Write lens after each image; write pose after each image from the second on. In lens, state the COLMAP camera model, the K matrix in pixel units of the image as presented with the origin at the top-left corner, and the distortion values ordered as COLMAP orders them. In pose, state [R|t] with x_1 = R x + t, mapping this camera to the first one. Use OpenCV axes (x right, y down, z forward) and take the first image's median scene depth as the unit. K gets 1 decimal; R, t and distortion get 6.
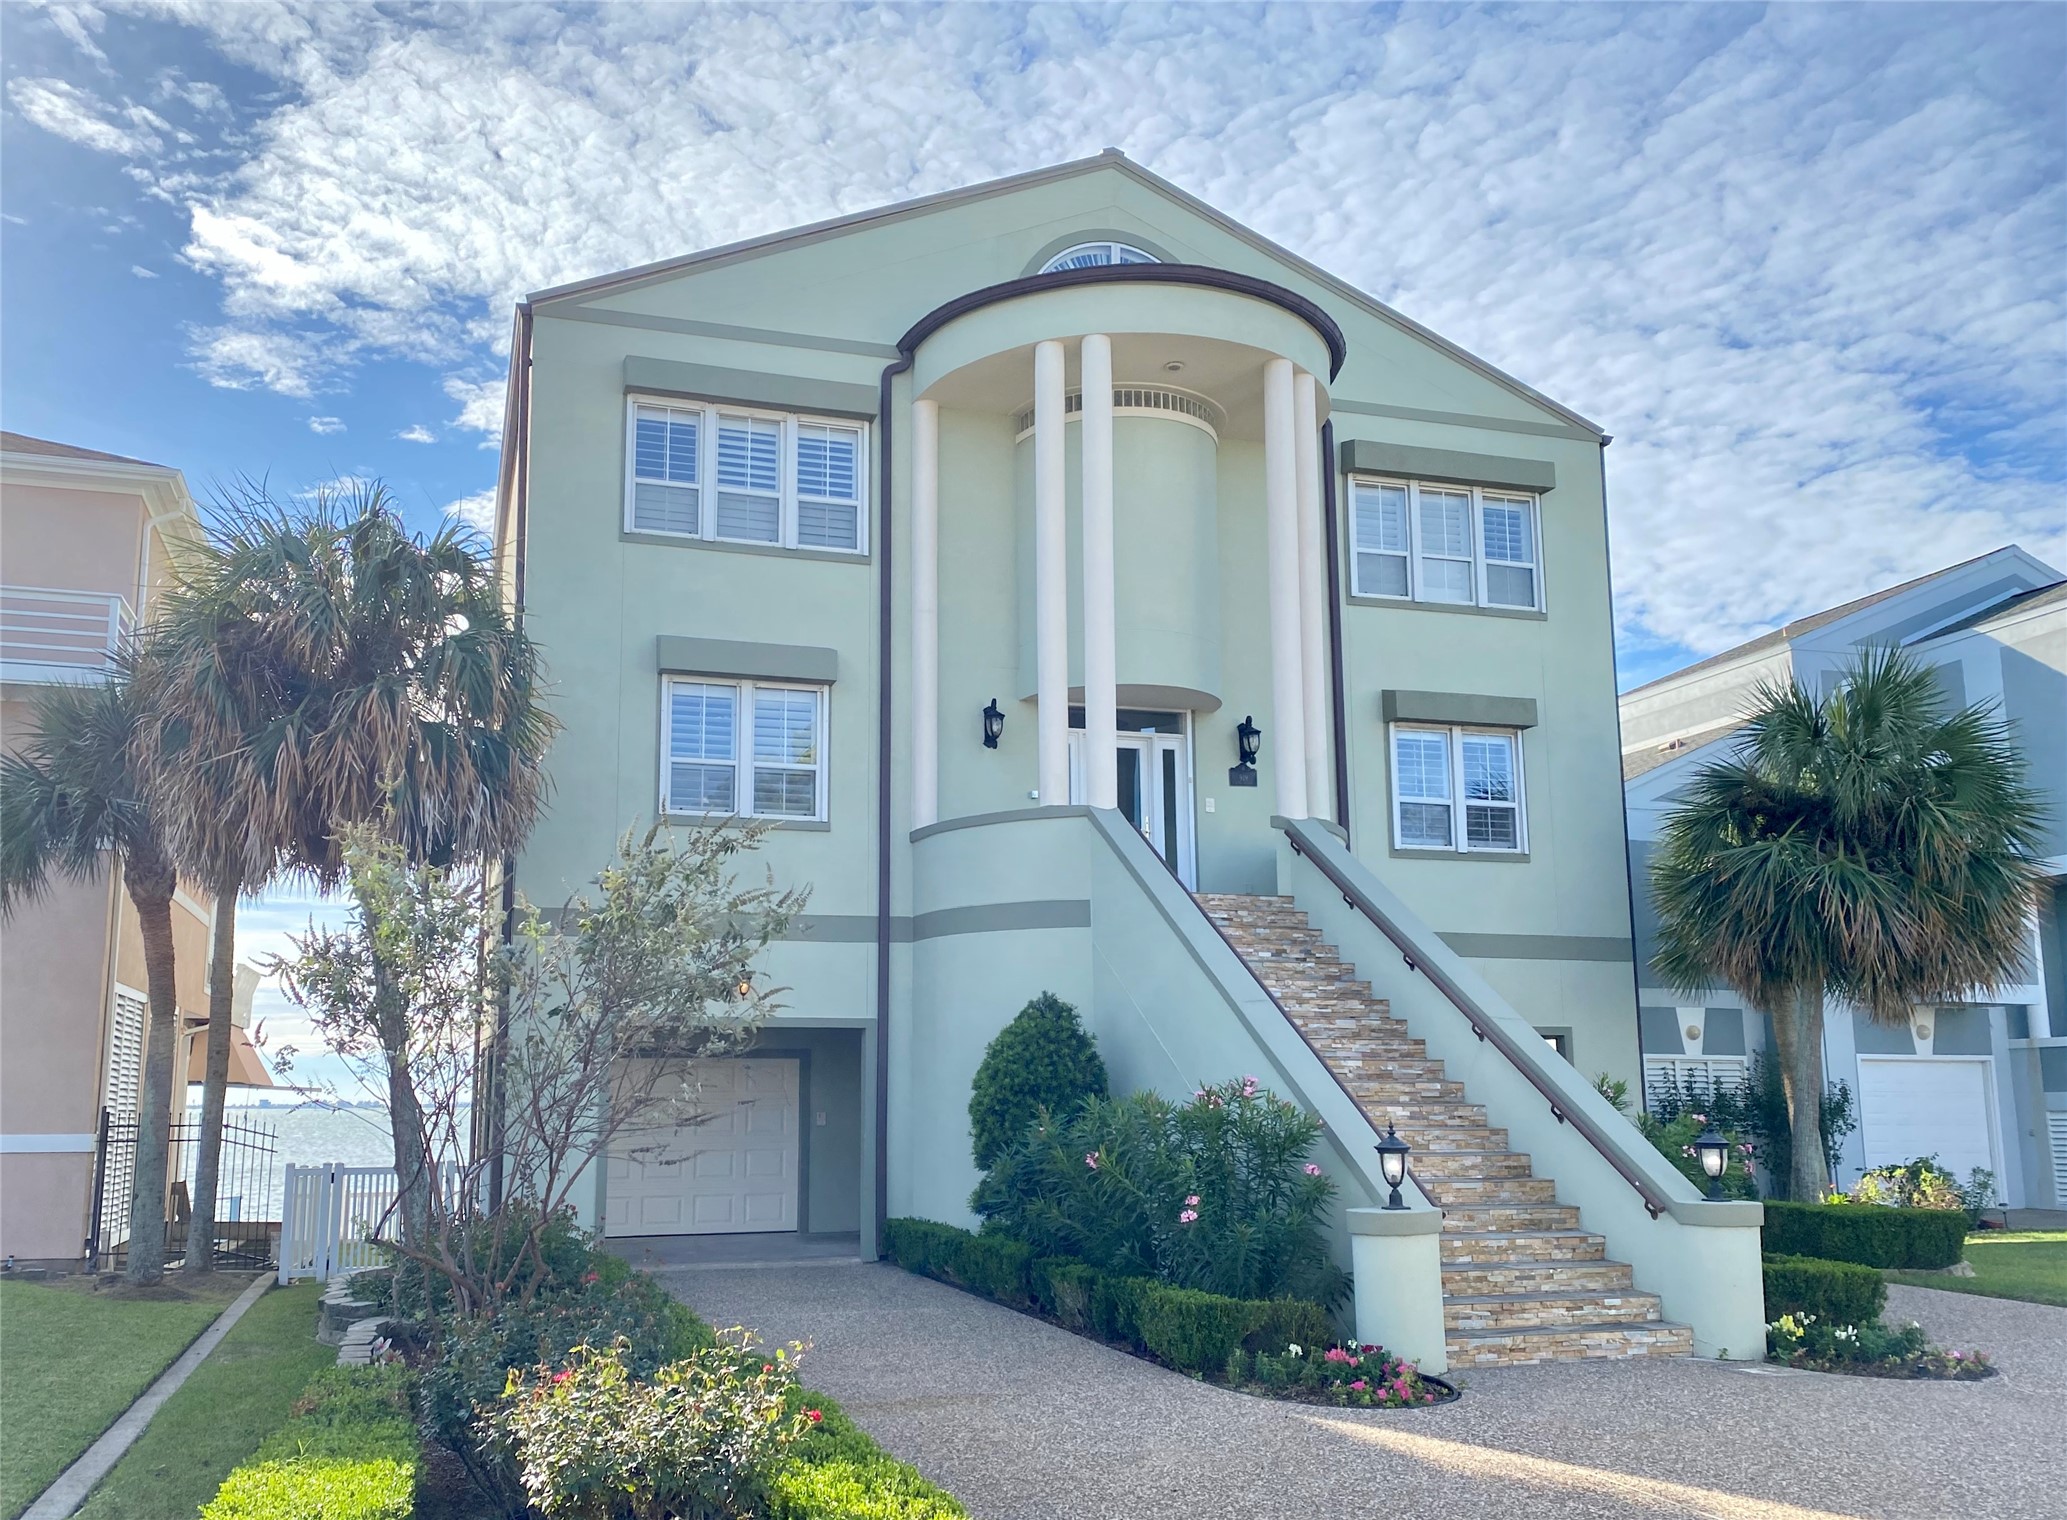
lens RADIAL K [[1833.6, 0, 1031.8], [0, 1833.6, 772.8], [0, 0, 1]] dist [0.000410, 0.051045]
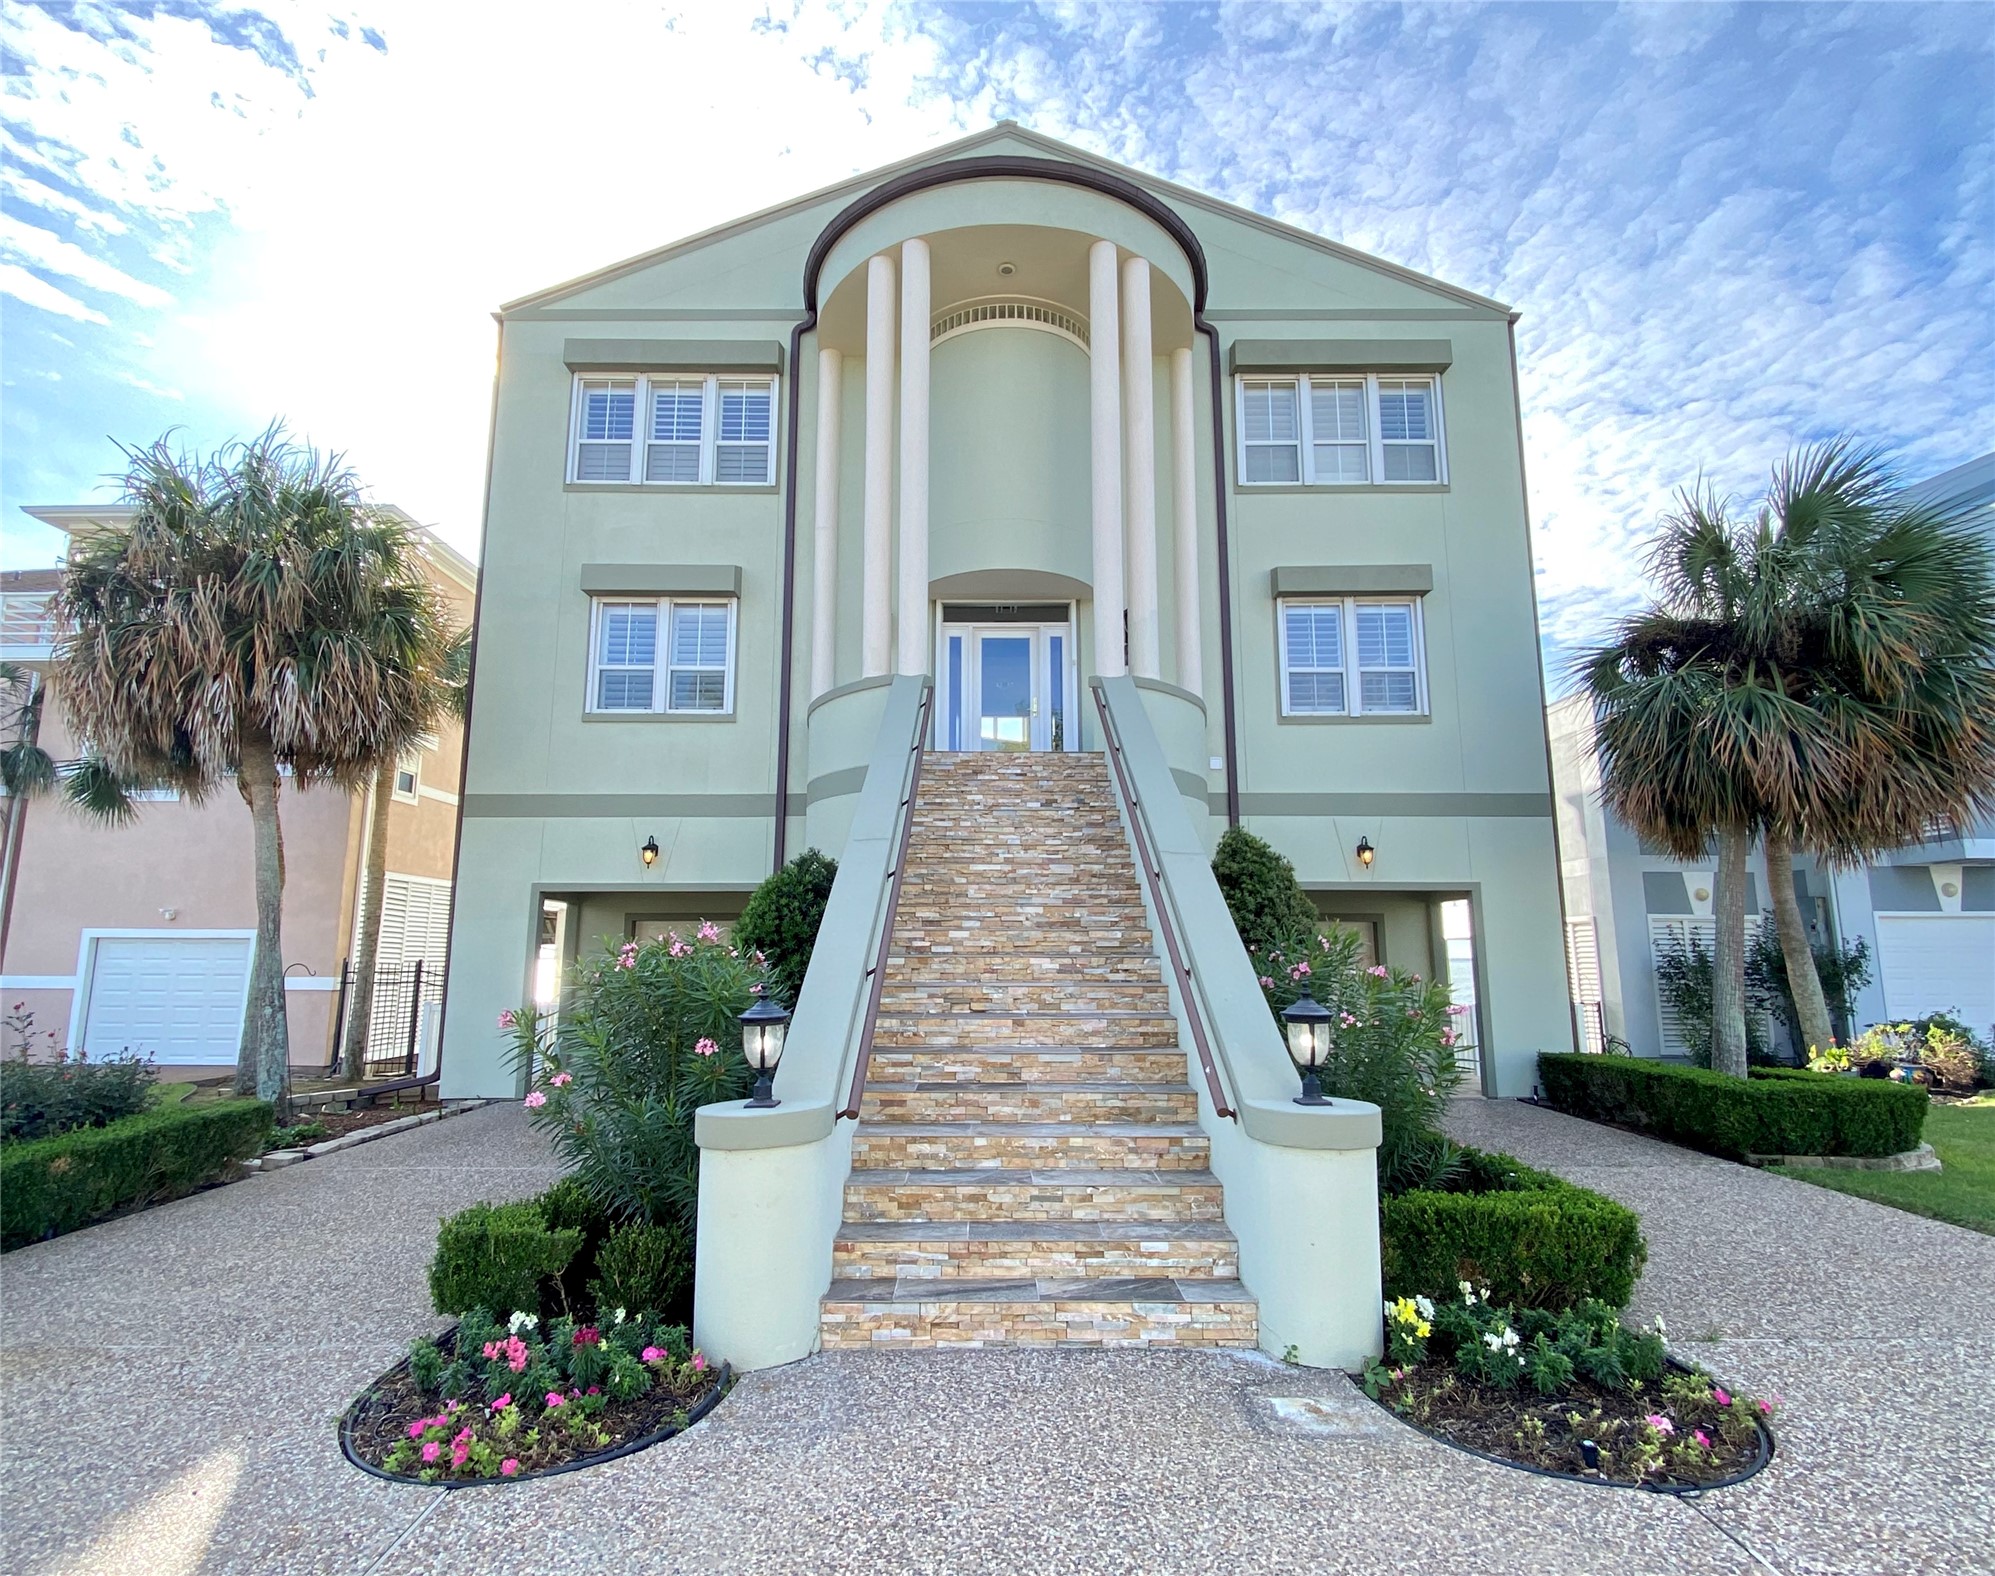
lens RADIAL K [[1094.9, 0, 998.4], [0, 1094.9, 770.3], [0, 0, 1]] dist [0.018821, -0.006208]
pose [[0.954313, -0.049170, -0.294734, 0.247431], [0.051692, 0.998663, 0.000768, 0.069866], [0.294302, -0.015968, 0.955579, 0.381184]]
